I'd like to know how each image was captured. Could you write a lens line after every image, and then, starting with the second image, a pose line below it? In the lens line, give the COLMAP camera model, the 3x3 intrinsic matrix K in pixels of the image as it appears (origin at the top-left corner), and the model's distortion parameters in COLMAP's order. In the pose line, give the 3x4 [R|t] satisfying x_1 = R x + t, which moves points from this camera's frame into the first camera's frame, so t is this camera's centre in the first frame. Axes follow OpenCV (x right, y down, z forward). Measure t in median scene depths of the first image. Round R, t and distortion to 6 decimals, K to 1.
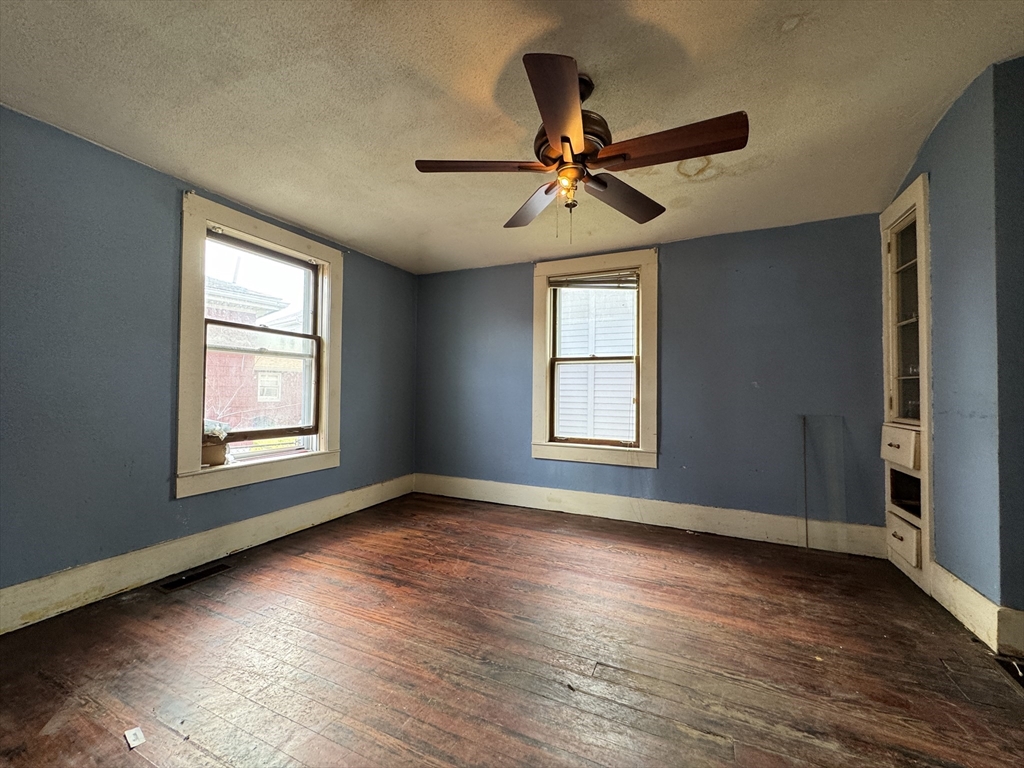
lens RADIAL K [[405.5, 0, 512.0], [0, 405.5, 384.0], [0, 0, 1]] dist [-0.001022, 0.000067]
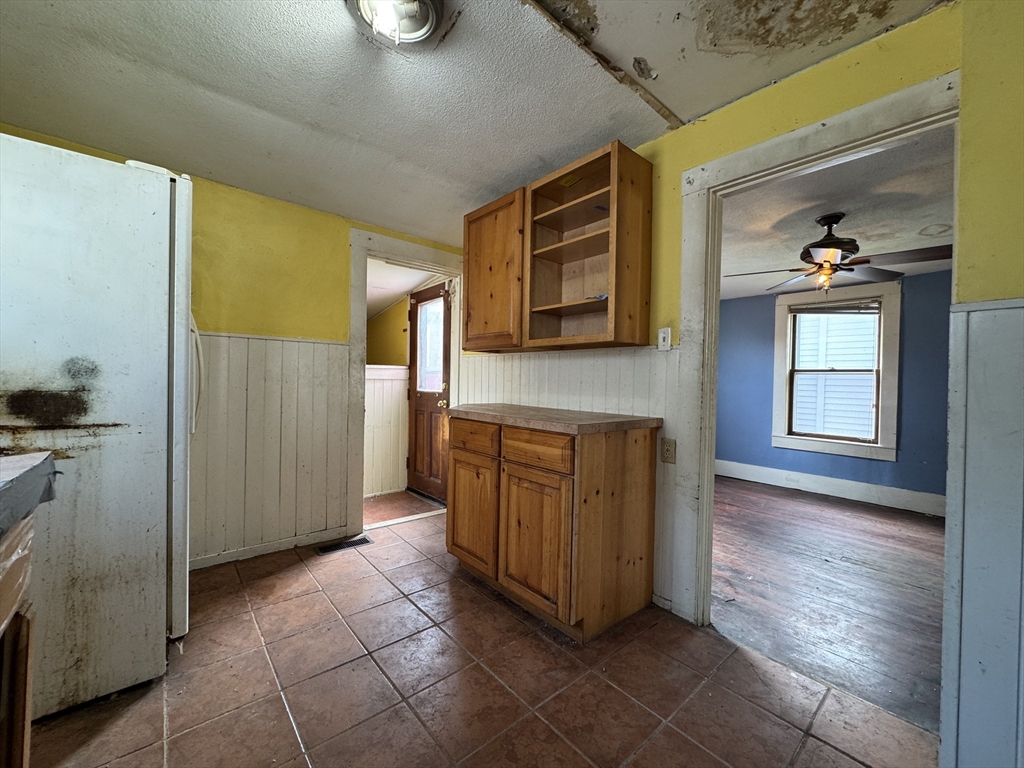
lens RADIAL K [[405.5, 0, 512.0], [0, 405.5, 384.0], [0, 0, 1]] dist [-0.001022, 0.000067]
pose [[0.905967, 0.011553, -0.423191, -0.169884], [-0.001456, 0.999707, 0.024173, -0.052062], [0.423346, -0.021283, 0.905718, -0.566359]]
